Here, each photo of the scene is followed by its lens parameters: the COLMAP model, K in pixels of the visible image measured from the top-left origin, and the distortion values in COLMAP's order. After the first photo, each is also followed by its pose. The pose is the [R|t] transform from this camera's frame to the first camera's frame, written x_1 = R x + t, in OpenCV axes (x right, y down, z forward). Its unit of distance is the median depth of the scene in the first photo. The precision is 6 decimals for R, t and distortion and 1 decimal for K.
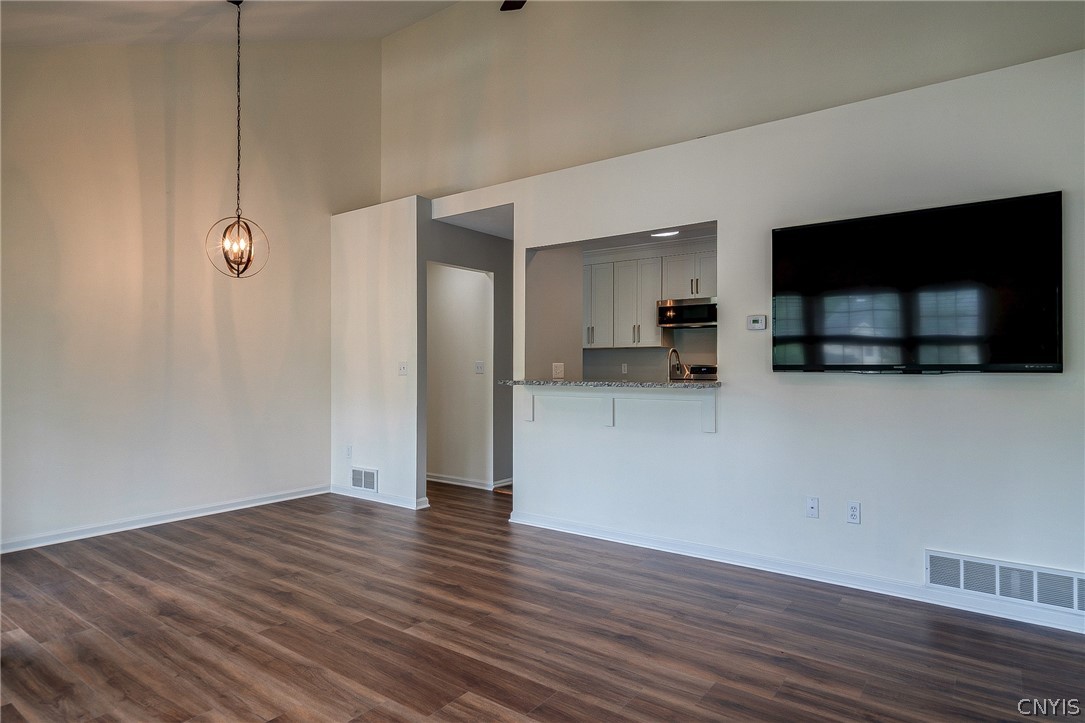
lens RADIAL K [[620.5, 0, 552.6], [0, 620.5, 365.2], [0, 0, 1]] dist [0.003718, 0.003803]
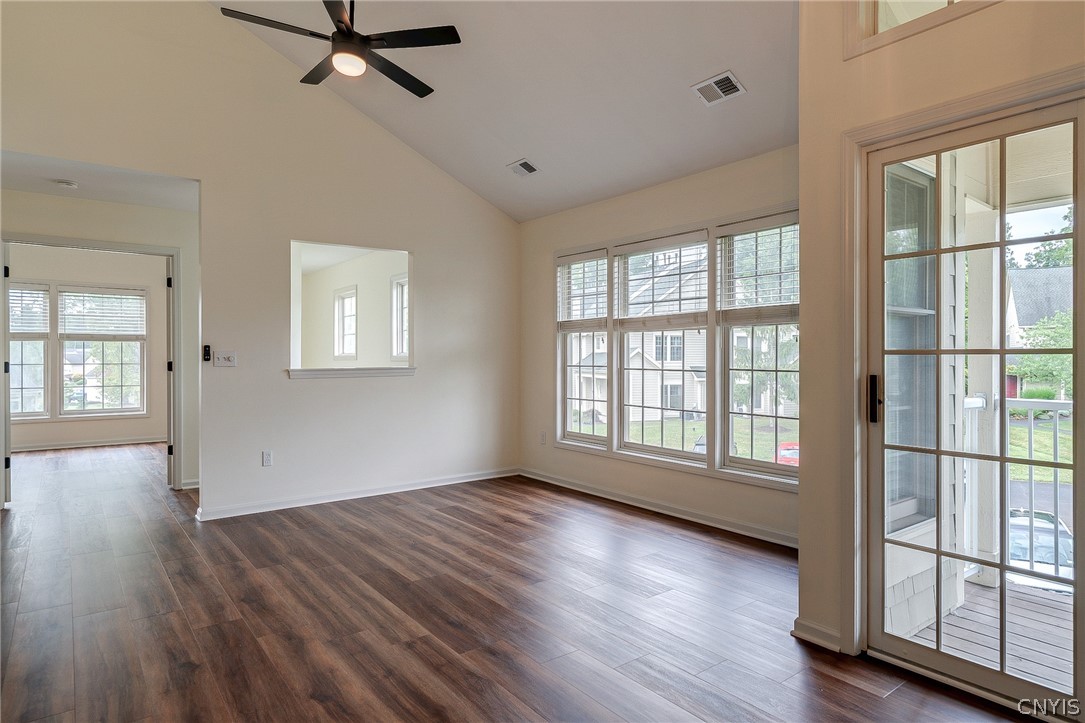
lens RADIAL K [[620.5, 0, 545.5], [0, 620.5, 361.1], [0, 0, 1]] dist [0.003718, 0.003803]
pose [[-0.959570, -0.002640, 0.281457, -0.508105], [-0.000632, 0.999974, 0.007224, 0.004952], [-0.281468, 0.006754, -0.959547, 1.396759]]
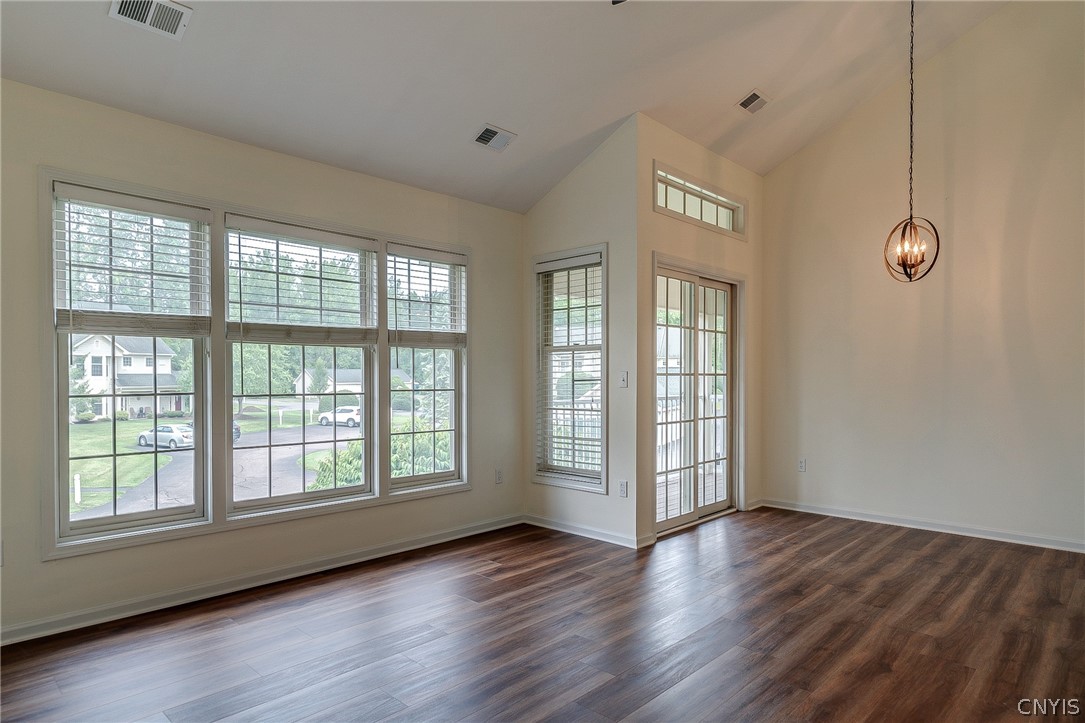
lens RADIAL K [[620.5, 0, 541.1], [0, 620.5, 392.8], [0, 0, 1]] dist [0.003718, 0.003803]
pose [[-0.135462, 0.024270, -0.990485, 0.571881], [0.000676, 0.999702, 0.024403, 0.004615], [0.990782, 0.002636, -0.135438, 0.622003]]
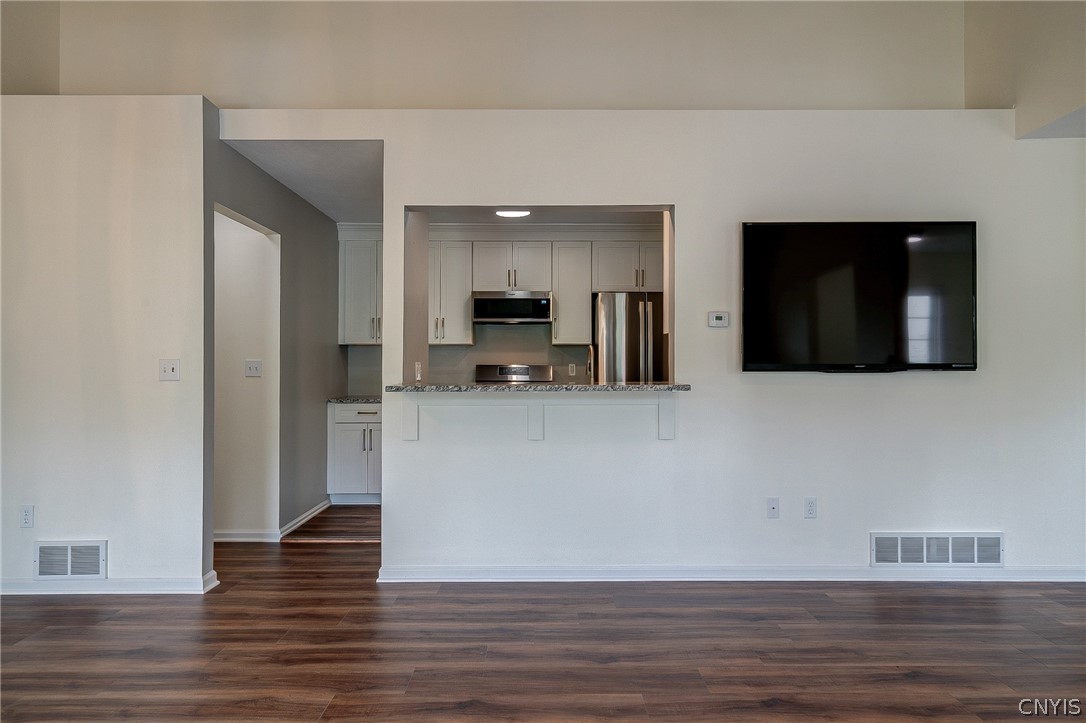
lens RADIAL K [[621.1, 0, 542.3], [0, 621.1, 368.8], [0, 0, 1]] dist [0.003718, 0.003803]
pose [[0.804059, -0.000577, 0.594550, -0.437971], [0.000495, 1.000000, 0.000301, 0.005816], [-0.594550, 0.000053, 0.804059, 0.391466]]
